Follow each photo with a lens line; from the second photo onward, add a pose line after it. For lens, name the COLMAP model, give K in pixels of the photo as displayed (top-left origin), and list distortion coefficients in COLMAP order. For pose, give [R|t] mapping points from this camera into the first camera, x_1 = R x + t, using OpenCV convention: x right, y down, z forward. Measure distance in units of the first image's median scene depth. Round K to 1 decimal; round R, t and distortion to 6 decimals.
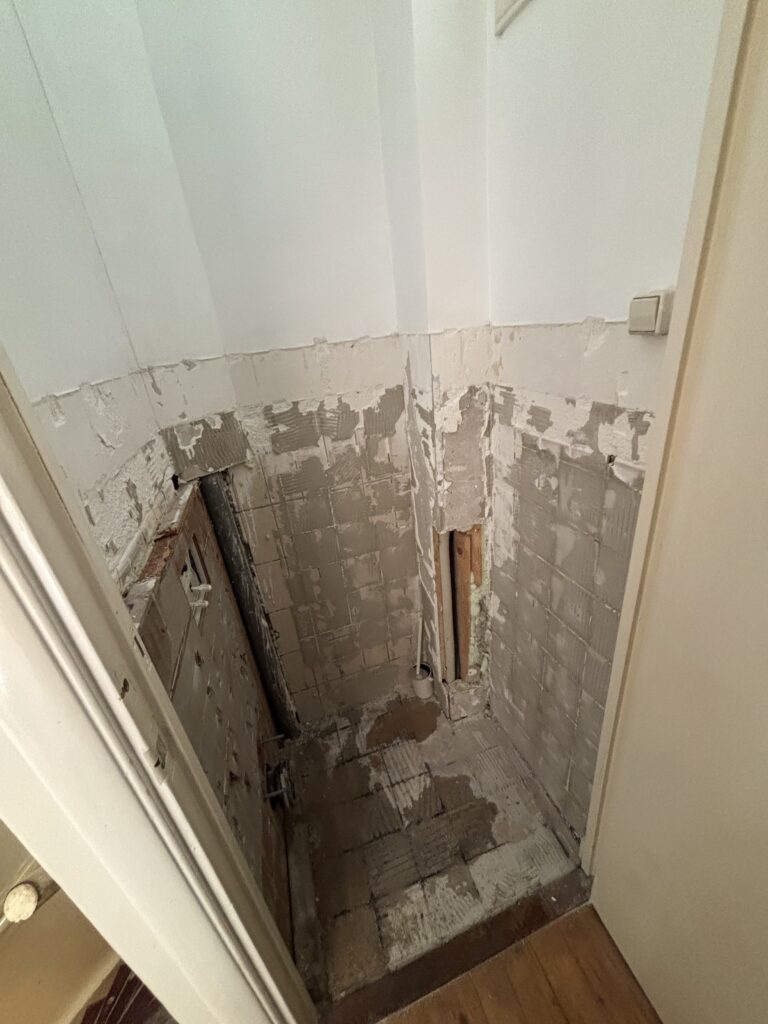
lens RADIAL K [[408.7, 0, 383.5], [0, 408.7, 508.2], [0, 0, 1]] dist [0.000148, 0.000412]
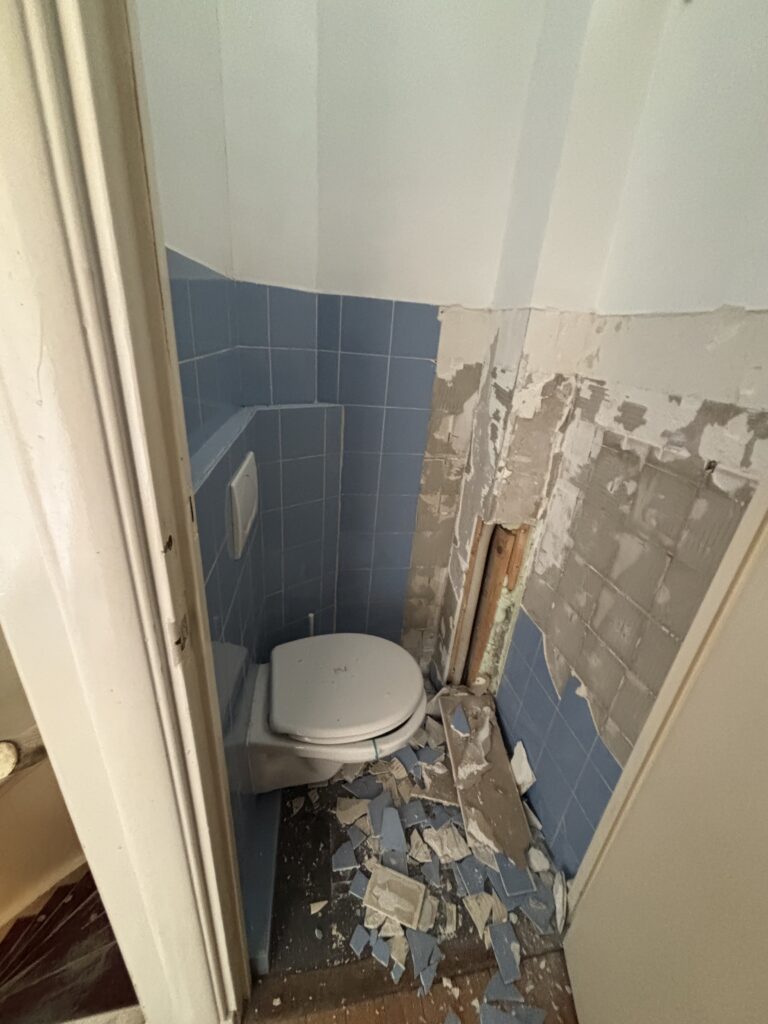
lens RADIAL K [[408.7, 0, 382.7], [0, 408.7, 512.9], [0, 0, 1]] dist [0.000148, 0.000412]
pose [[0.972581, 0.227198, -0.049678, -0.061308], [-0.228117, 0.973538, -0.013628, 0.119446], [0.045267, 0.024586, 0.998672, 0.048794]]
